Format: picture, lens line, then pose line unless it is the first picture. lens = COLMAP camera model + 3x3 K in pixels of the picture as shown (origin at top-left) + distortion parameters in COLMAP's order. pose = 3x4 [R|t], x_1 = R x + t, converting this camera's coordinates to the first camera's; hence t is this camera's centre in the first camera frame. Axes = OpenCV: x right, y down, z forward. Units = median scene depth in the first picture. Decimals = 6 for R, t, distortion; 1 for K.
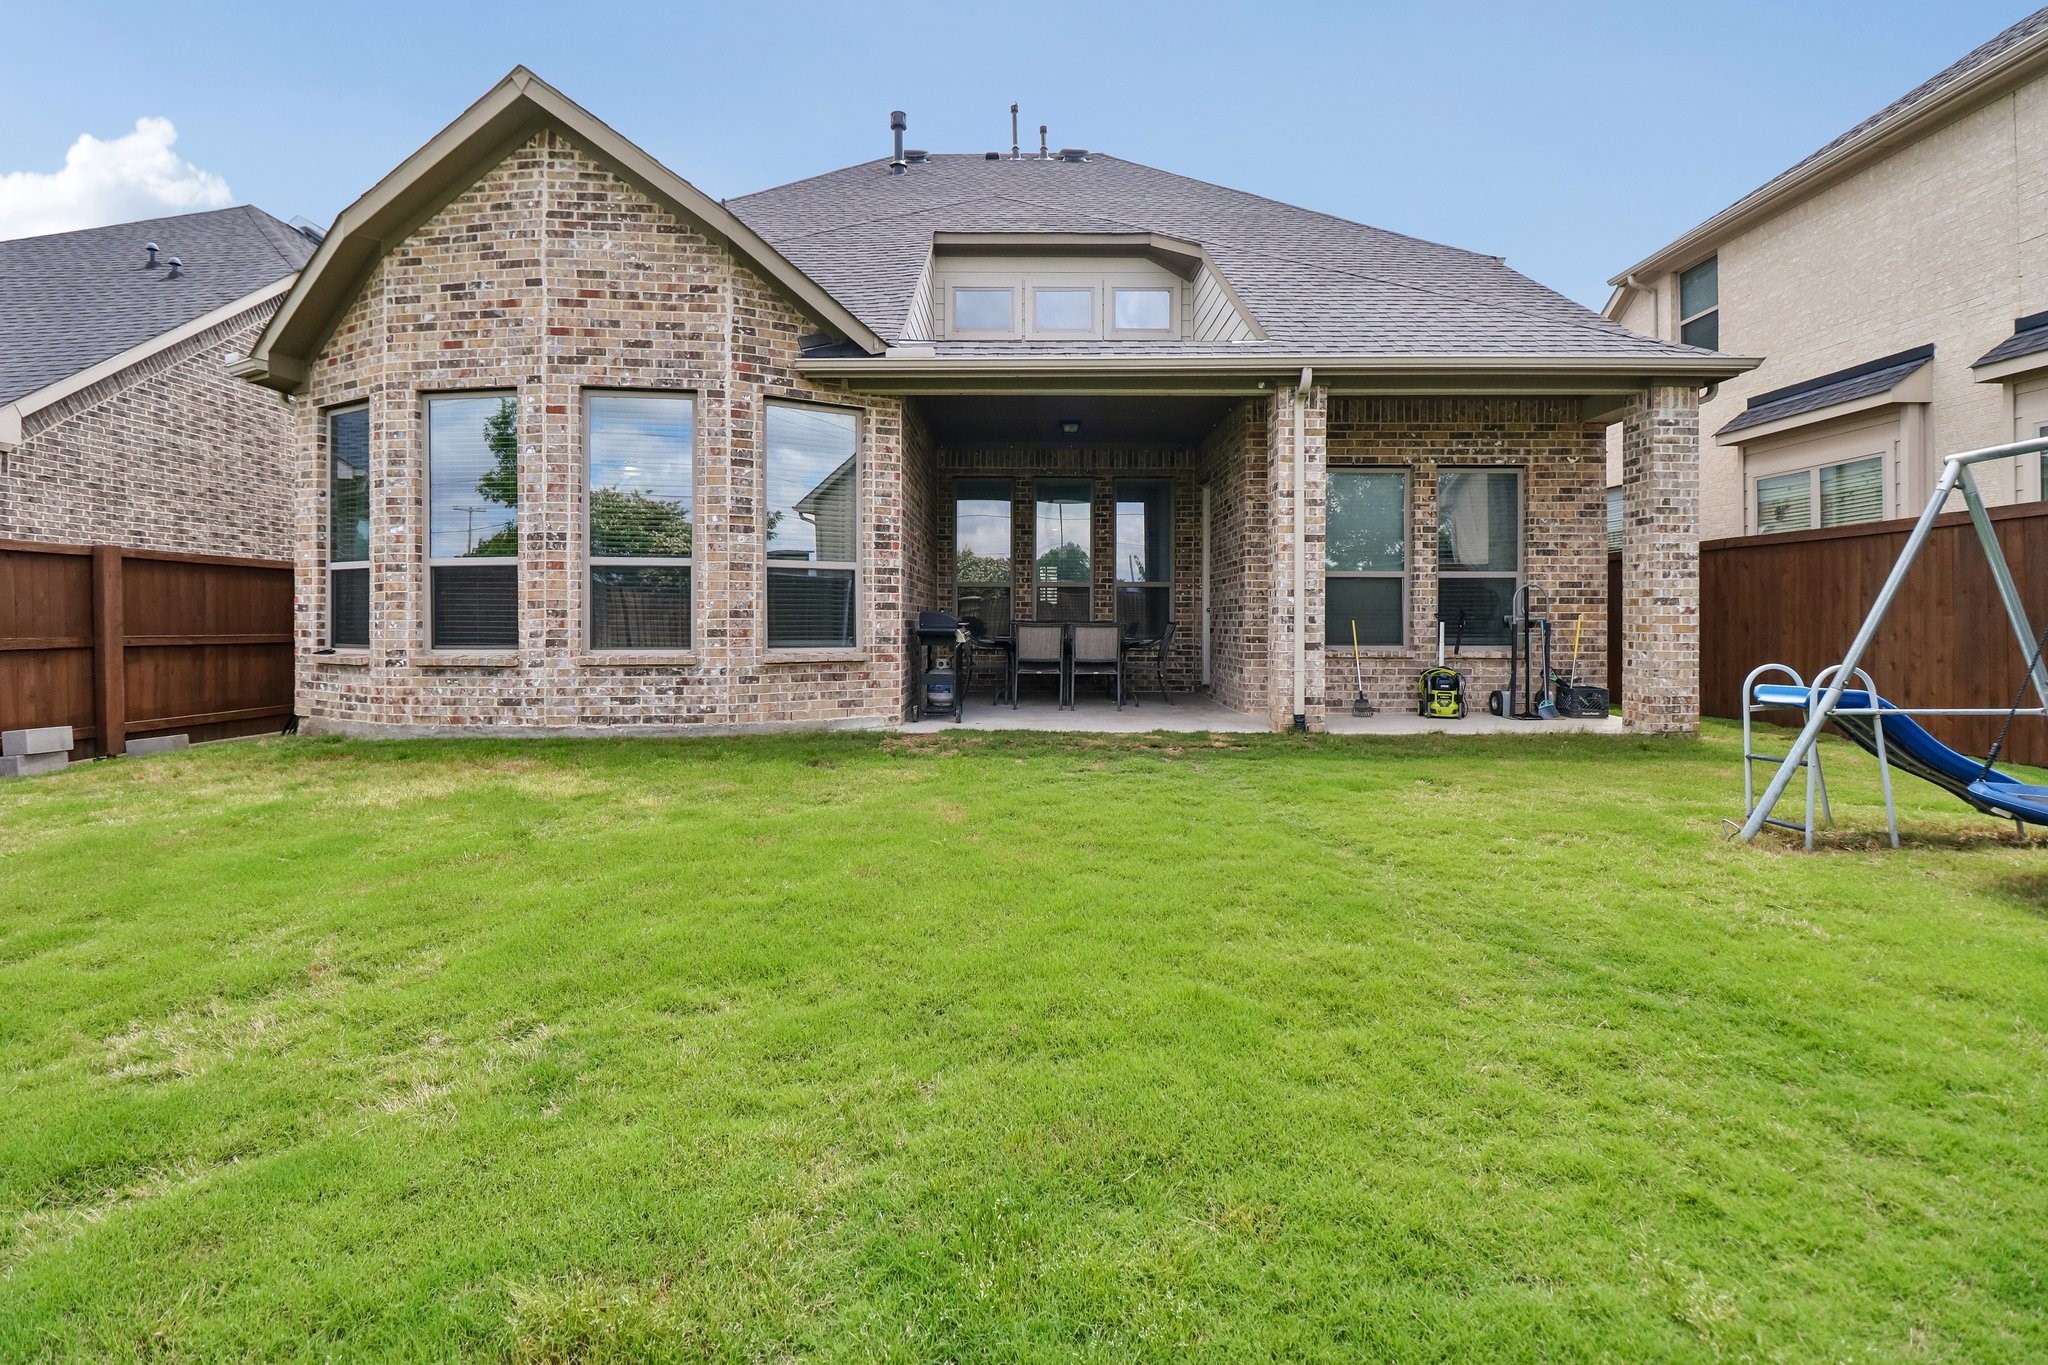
lens RADIAL K [[963.6, 0, 1020.4], [0, 963.6, 644.2], [0, 0, 1]] dist [-0.002681, -0.001846]
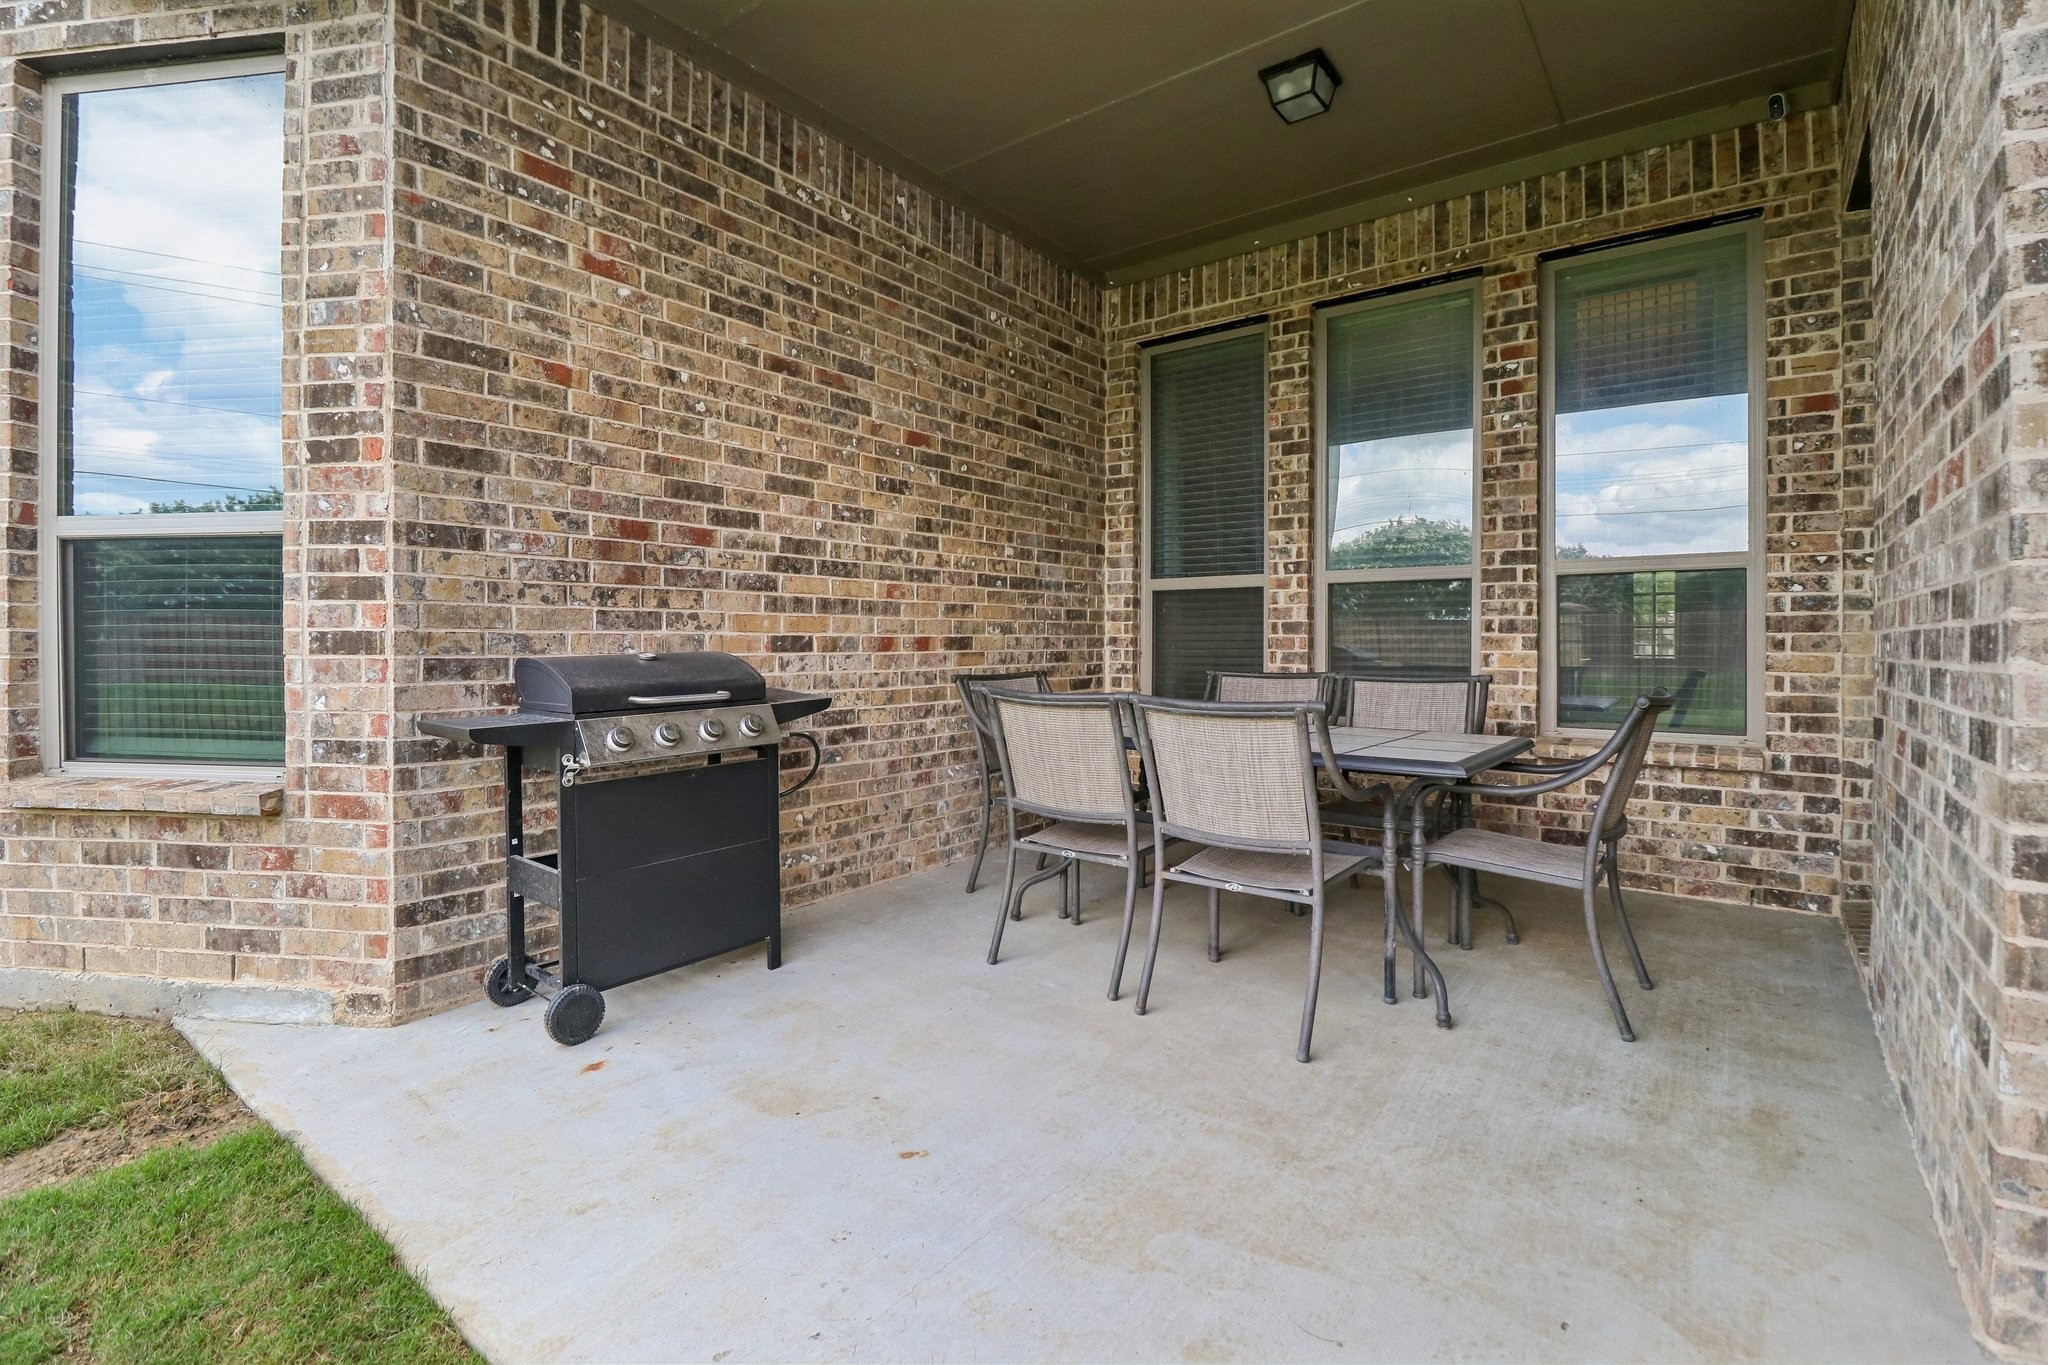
lens RADIAL K [[963.6, 0, 1020.4], [0, 963.6, 644.2], [0, 0, 1]] dist [-0.002681, -0.001846]
pose [[0.794952, 0.002272, -0.606668, 0.227572], [-0.015281, 0.999751, -0.016279, -0.037126], [0.606479, 0.022212, 0.794789, 0.883936]]
